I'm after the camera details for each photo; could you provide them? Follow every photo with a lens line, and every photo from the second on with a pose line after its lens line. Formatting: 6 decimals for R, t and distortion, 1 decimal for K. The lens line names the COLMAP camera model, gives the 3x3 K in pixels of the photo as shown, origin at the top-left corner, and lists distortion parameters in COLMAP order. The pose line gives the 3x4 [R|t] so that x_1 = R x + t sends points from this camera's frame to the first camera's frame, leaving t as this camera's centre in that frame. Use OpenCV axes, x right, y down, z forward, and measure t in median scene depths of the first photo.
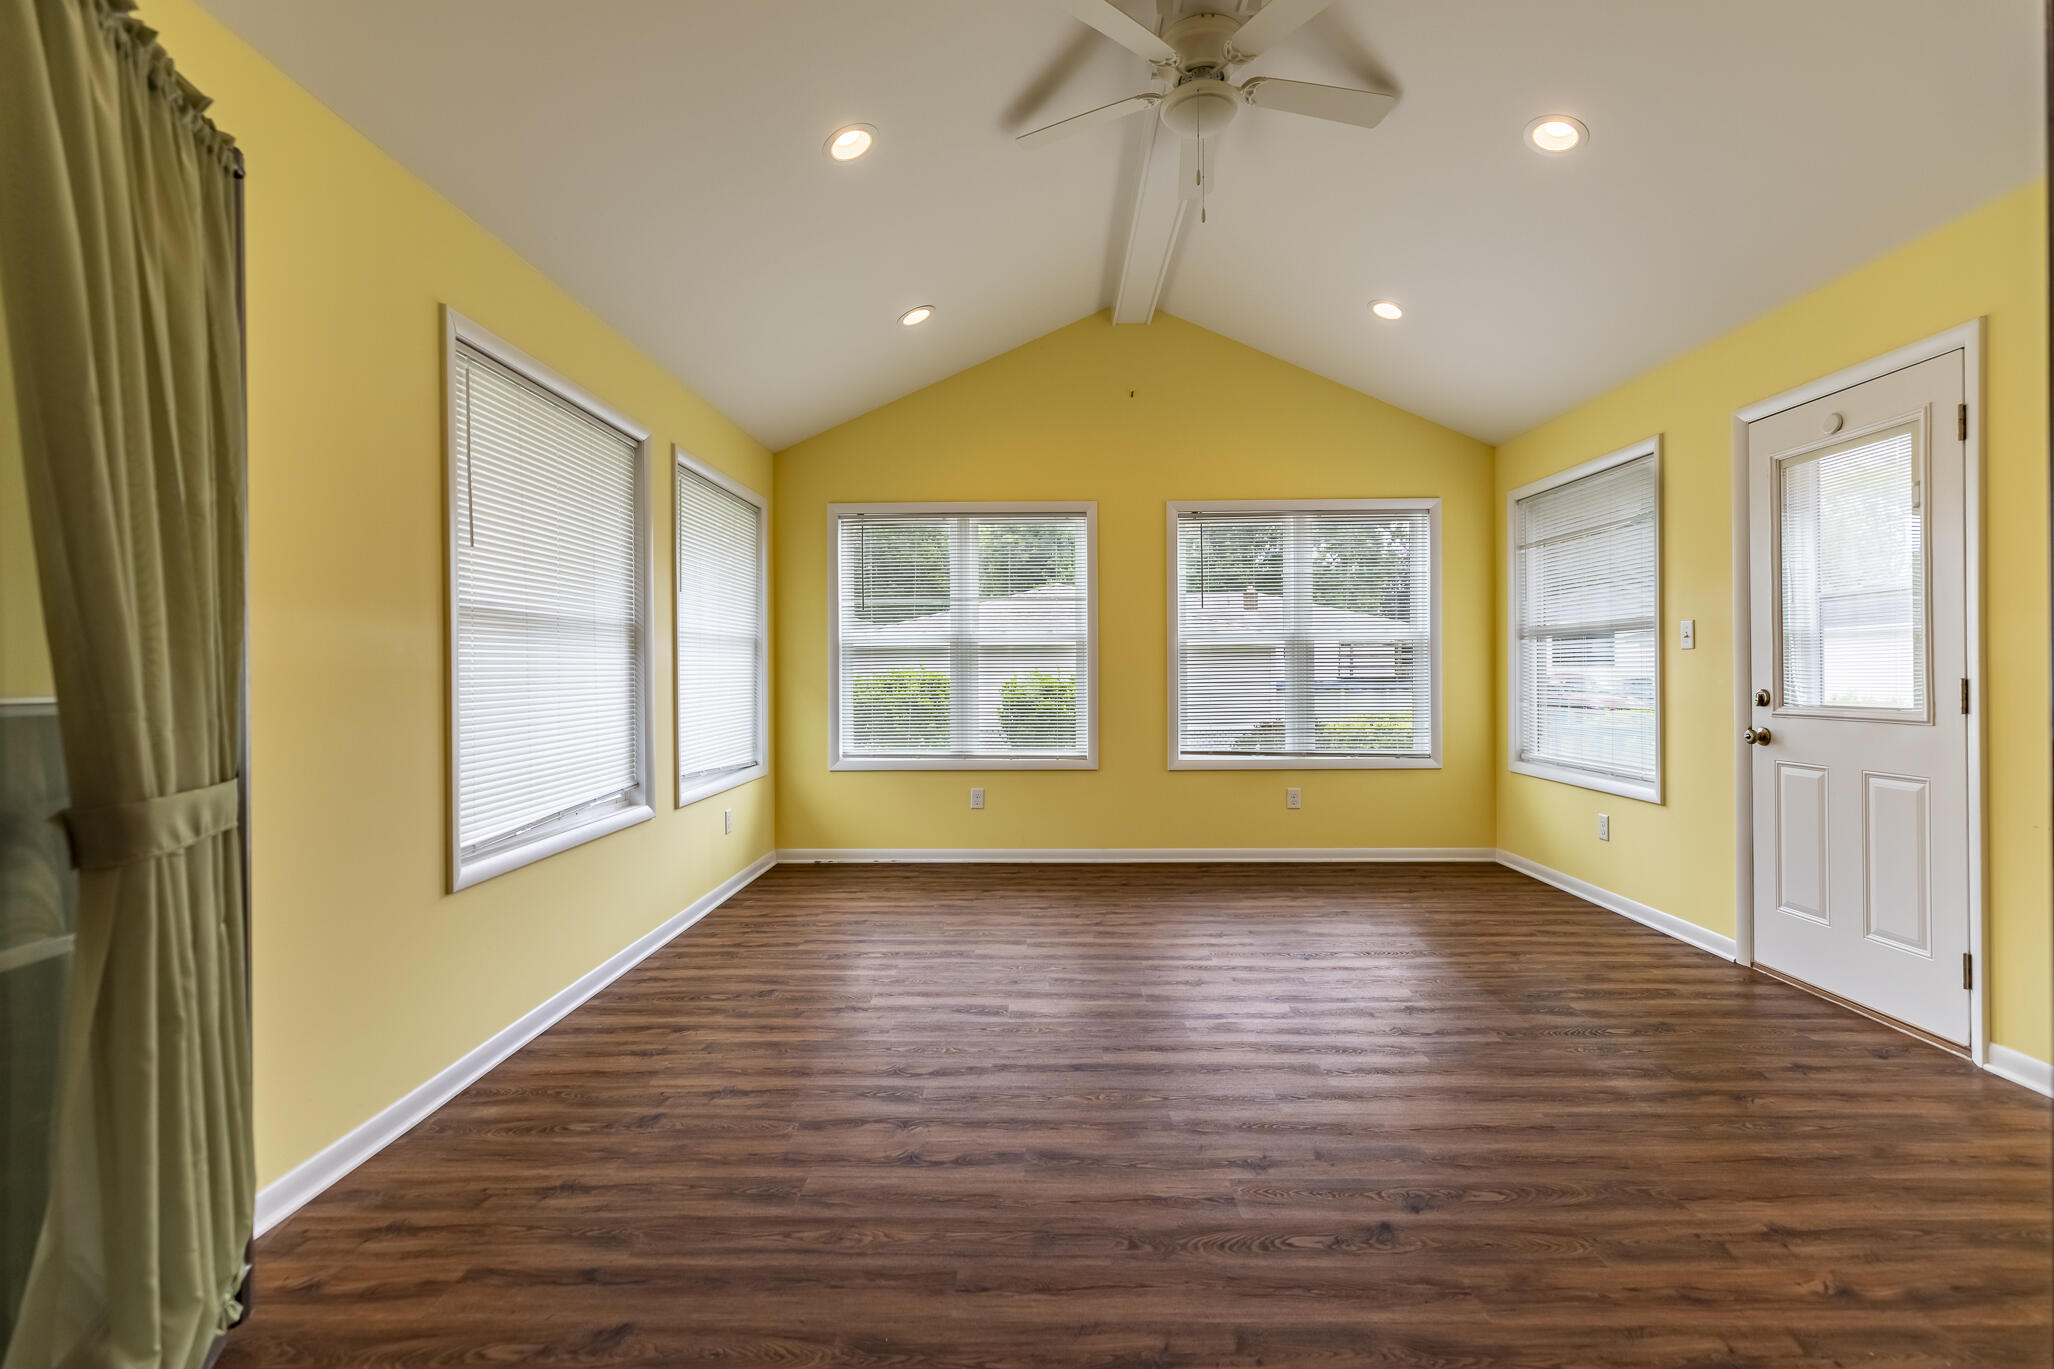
lens RADIAL K [[920.1, 0, 1034.5], [0, 920.1, 674.0], [0, 0, 1]] dist [0.008652, -0.000153]
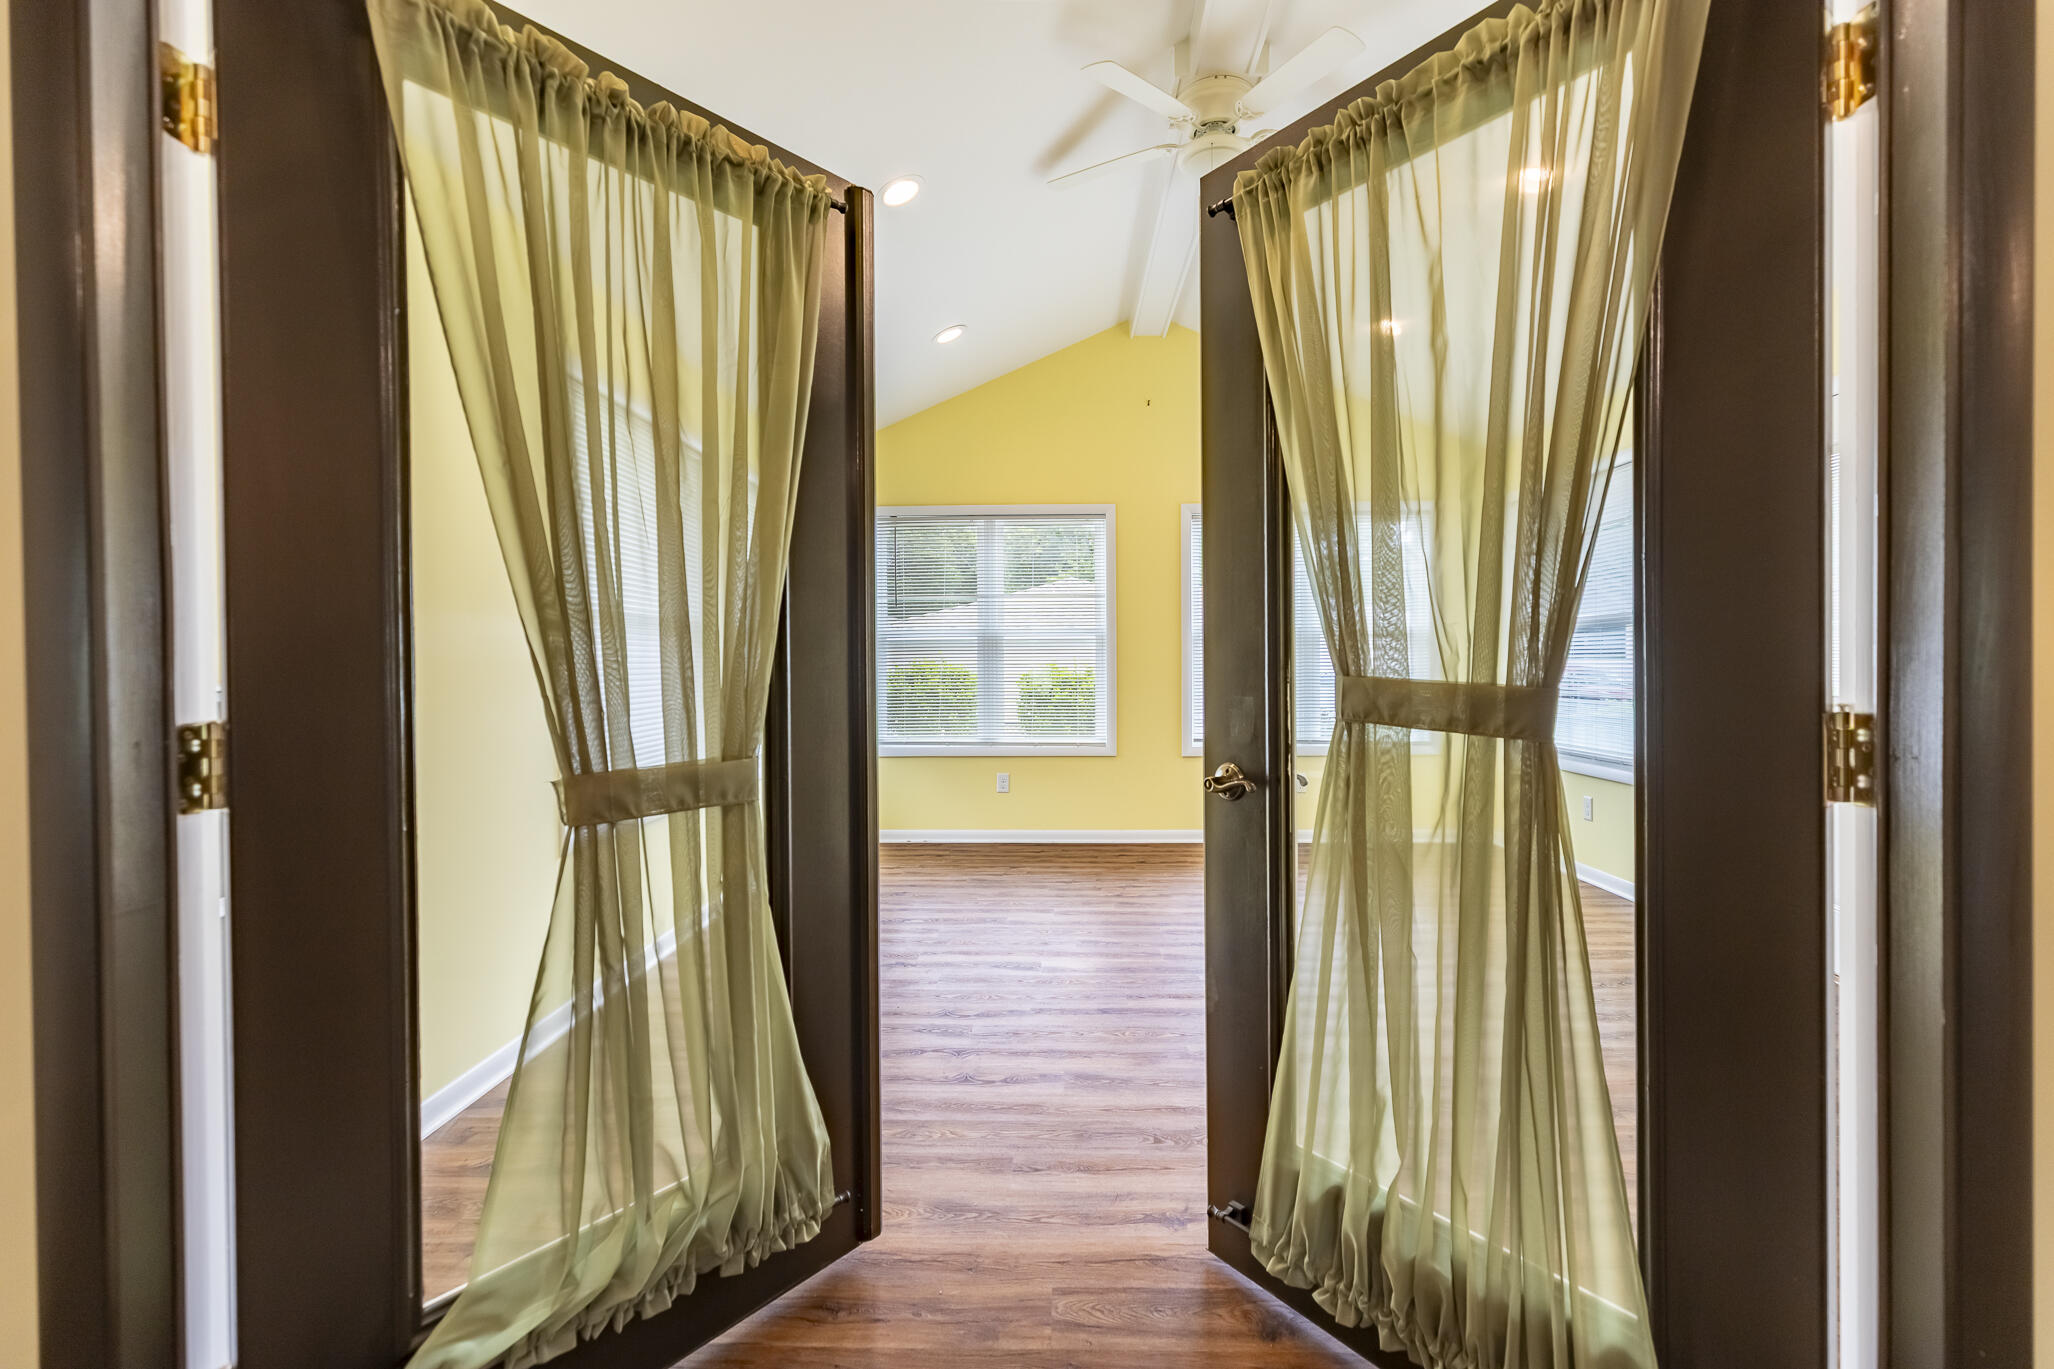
lens RADIAL K [[920.1, 0, 1034.5], [0, 920.1, 674.0], [0, 0, 1]] dist [0.008652, -0.000153]
pose [[0.999930, -0.000326, -0.011862, -0.023403], [0.000422, 0.999967, 0.008080, 0.000382], [0.011859, -0.008084, 0.999897, -0.119586]]
